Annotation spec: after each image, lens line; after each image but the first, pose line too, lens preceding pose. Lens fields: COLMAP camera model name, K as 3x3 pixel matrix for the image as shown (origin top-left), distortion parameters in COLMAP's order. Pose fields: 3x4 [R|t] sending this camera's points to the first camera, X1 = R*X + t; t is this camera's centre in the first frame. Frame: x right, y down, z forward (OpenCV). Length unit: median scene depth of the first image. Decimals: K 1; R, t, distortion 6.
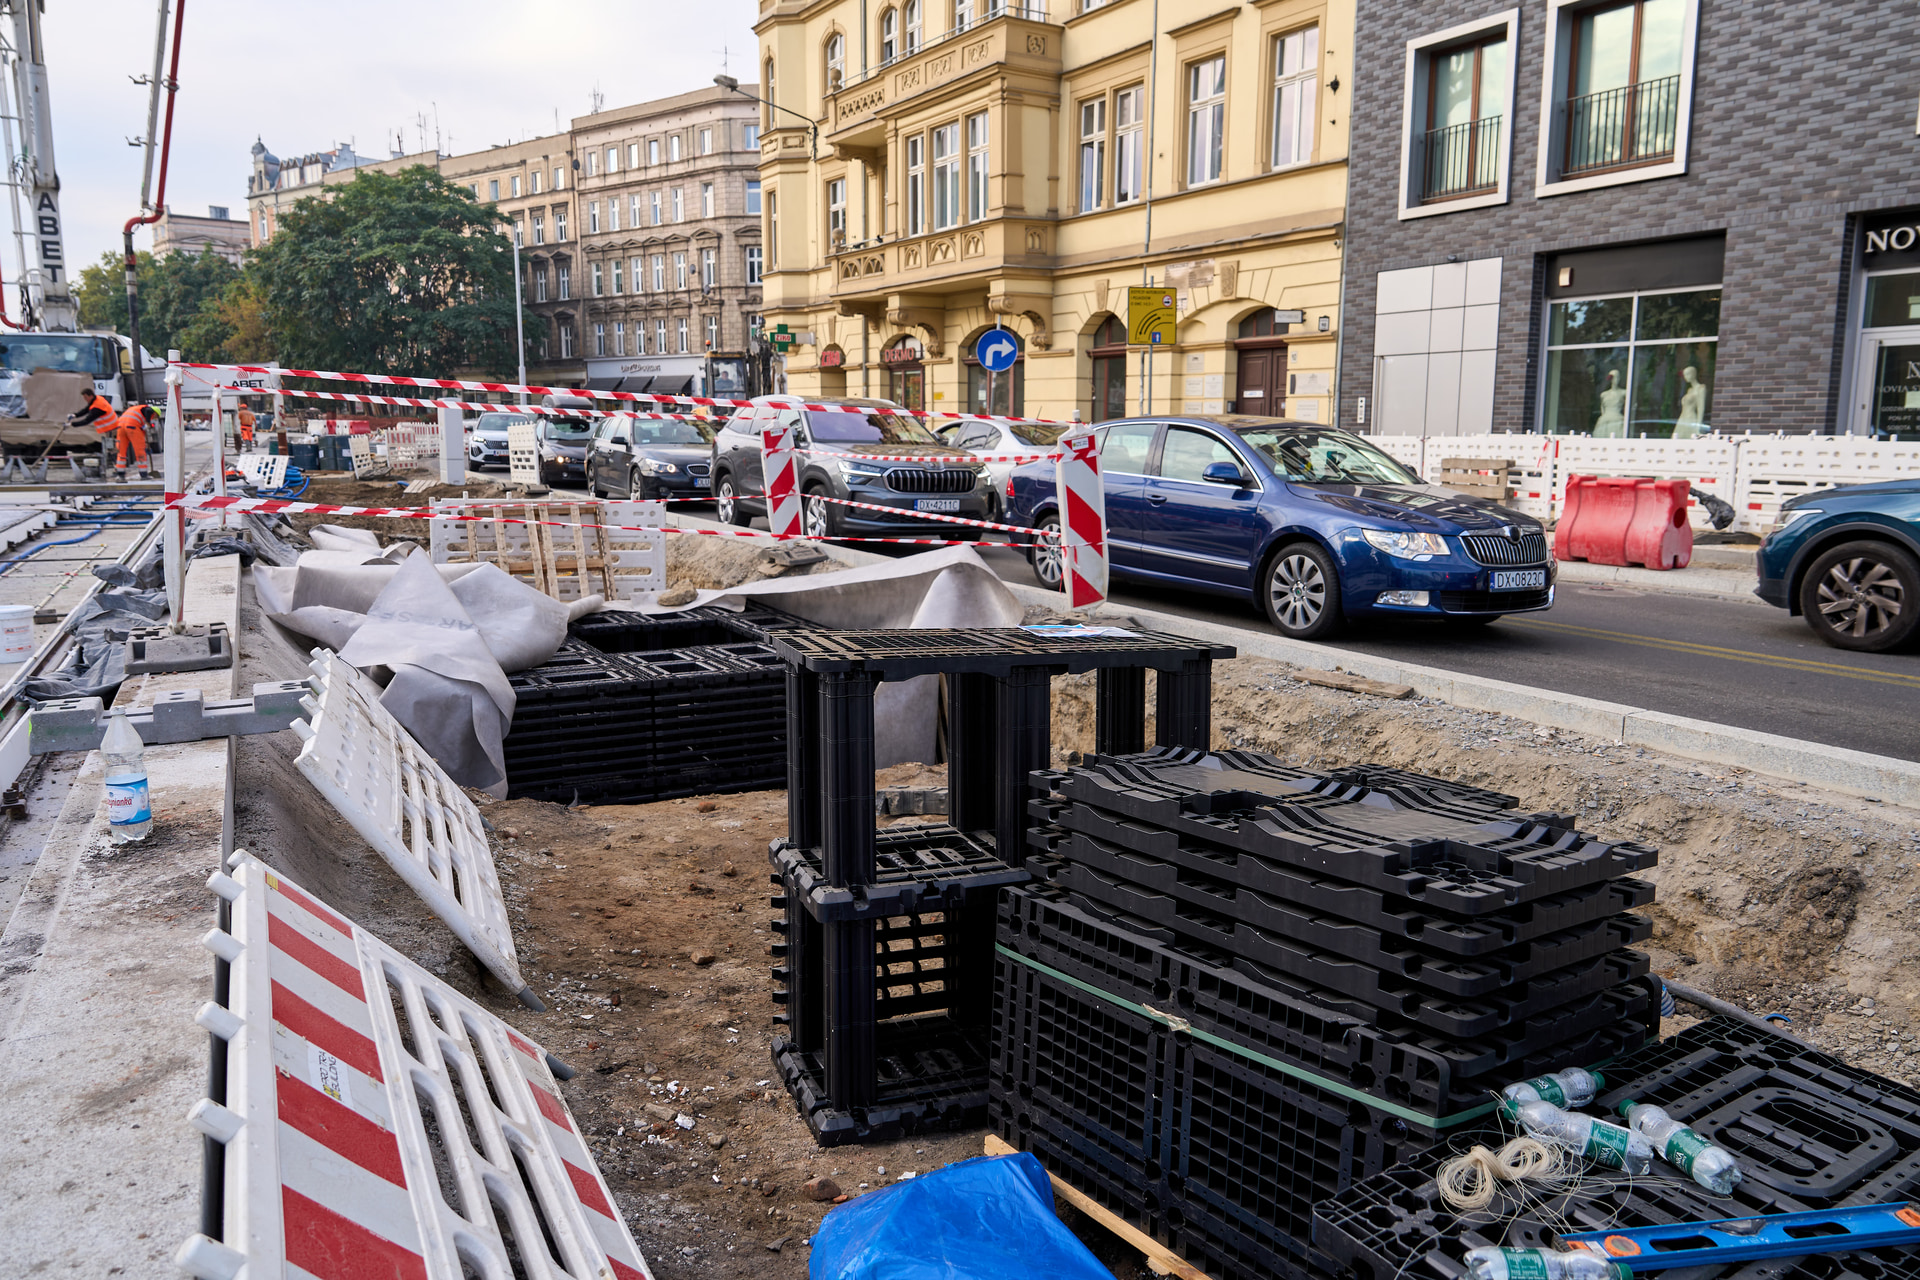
lens RADIAL K [[1358.1, 0, 960.0], [0, 1358.1, 640.0], [0, 0, 1]] dist [0.013598, 0.000613]
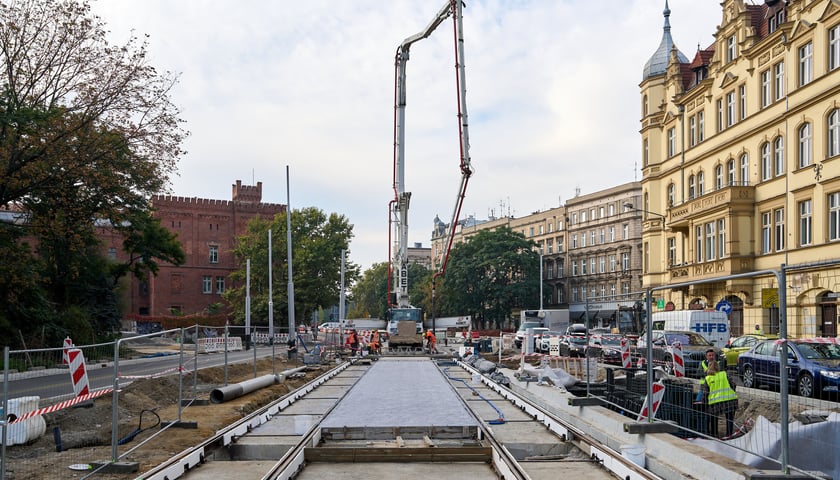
lens RADIAL K [[741.2, 0, 422.6], [0, 741.2, 339.8], [0, 0, 1]] dist [-0.003090, 0.006870]
pose [[0.898645, -0.005300, -0.438644, 0.046272], [-0.057283, 0.989948, -0.129315, 0.025540], [0.434920, 0.141335, 0.889308, -0.193201]]
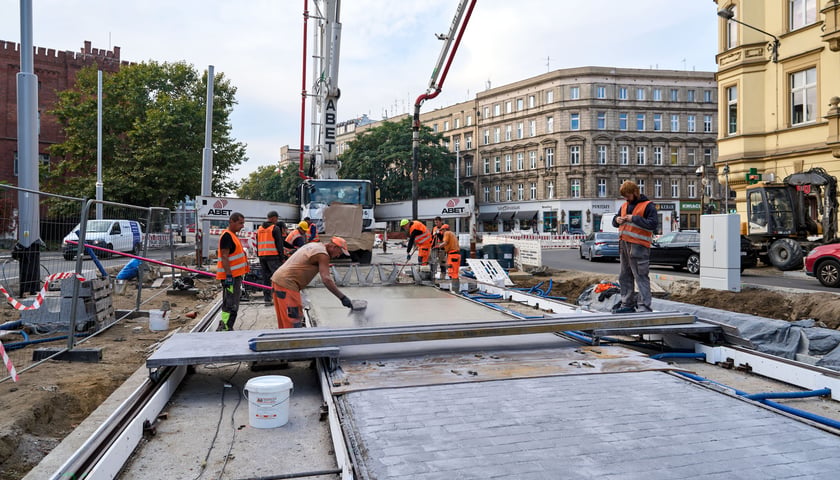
lens RADIAL K [[579.0, 0, 420.0], [0, 579.0, 240.0], [0, 0, 1]] dist [0.005115, 0.003547]
pose [[0.970211, -0.000875, -0.242259, -0.166129], [-0.034814, 0.989110, -0.142999, -0.026201], [0.239746, 0.147174, 0.959615, 0.159462]]
